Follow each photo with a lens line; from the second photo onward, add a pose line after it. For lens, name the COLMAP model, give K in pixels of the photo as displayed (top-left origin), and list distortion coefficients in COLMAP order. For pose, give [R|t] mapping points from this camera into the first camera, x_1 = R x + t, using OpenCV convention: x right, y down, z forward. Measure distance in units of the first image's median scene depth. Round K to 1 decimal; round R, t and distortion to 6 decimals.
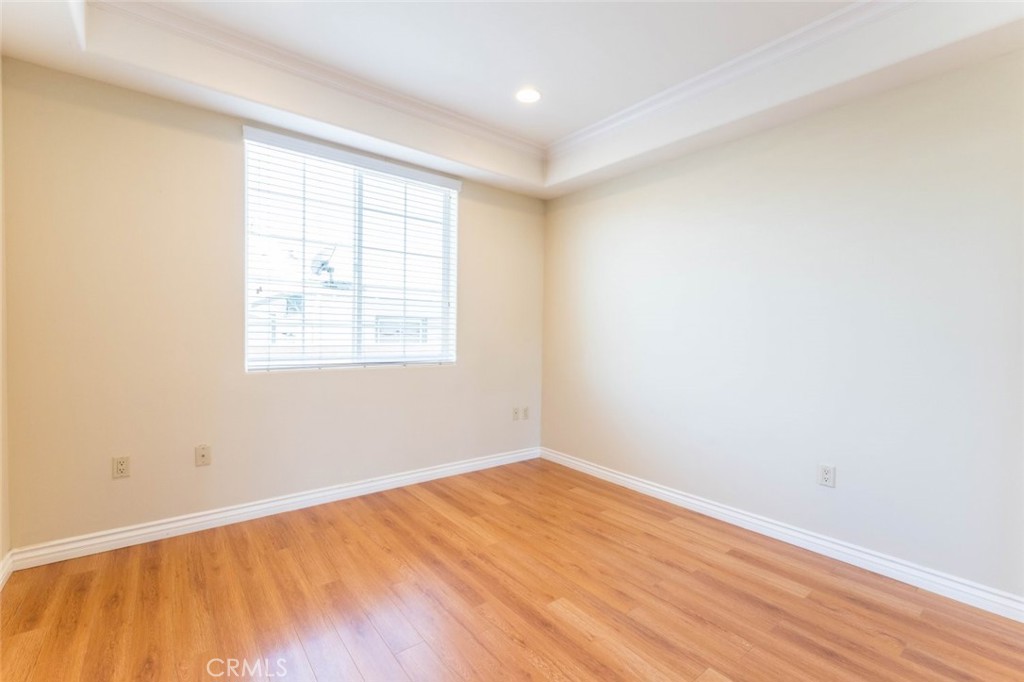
lens RADIAL K [[447.4, 0, 514.3], [0, 447.4, 345.2], [0, 0, 1]] dist [-0.001529, 0.000037]
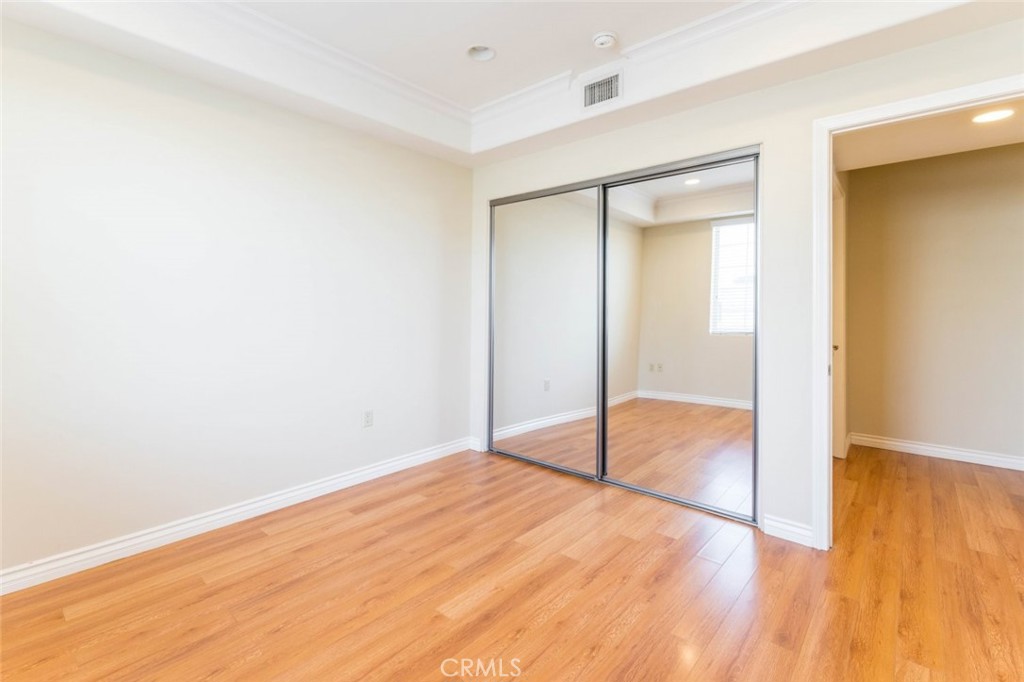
lens RADIAL K [[468.0, 0, 510.7], [0, 468.0, 305.0], [0, 0, 1]] dist [-0.000845, -0.000060]
pose [[-0.190294, -0.008297, 0.981692, -0.741759], [0.021296, 0.999694, 0.012577, -0.038898], [-0.981496, 0.023300, -0.190059, 0.919684]]
